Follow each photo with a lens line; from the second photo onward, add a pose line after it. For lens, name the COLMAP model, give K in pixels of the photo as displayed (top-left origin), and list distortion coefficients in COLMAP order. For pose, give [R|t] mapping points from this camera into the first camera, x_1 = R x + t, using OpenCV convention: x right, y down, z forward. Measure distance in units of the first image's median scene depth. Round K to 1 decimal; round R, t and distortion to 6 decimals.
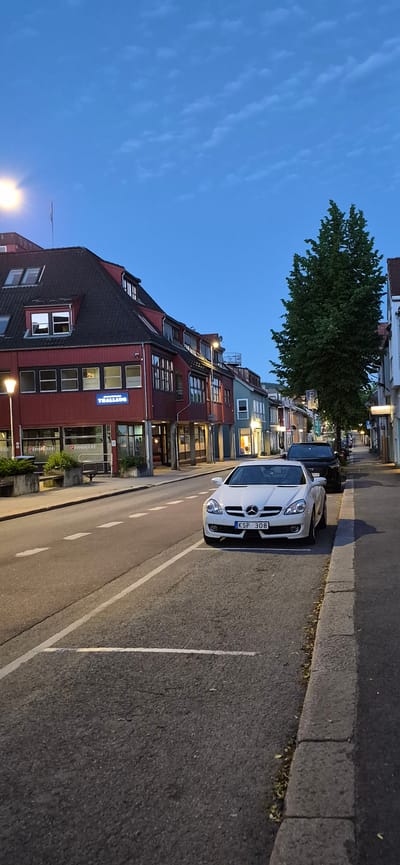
lens RADIAL K [[974.2, 0, 200.0], [0, 974.2, 432.5], [0, 0, 1]] dist [0.079974, -0.018045]
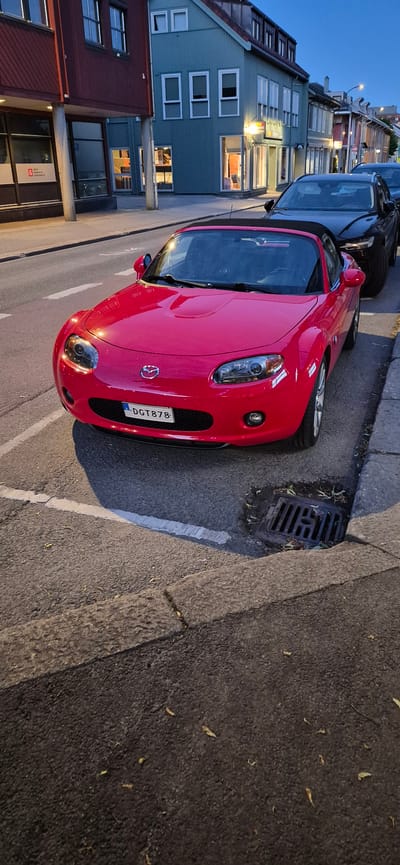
lens RADIAL K [[608.9, 0, 198.9], [0, 608.9, 453.8], [0, 0, 1]] dist [0.042328, -0.056335]
pose [[0.982395, 0.088939, -0.164283, 0.133921], [-0.008802, 0.900460, 0.434850, 0.008890], [0.186606, -0.425748, 0.885391, 0.860710]]
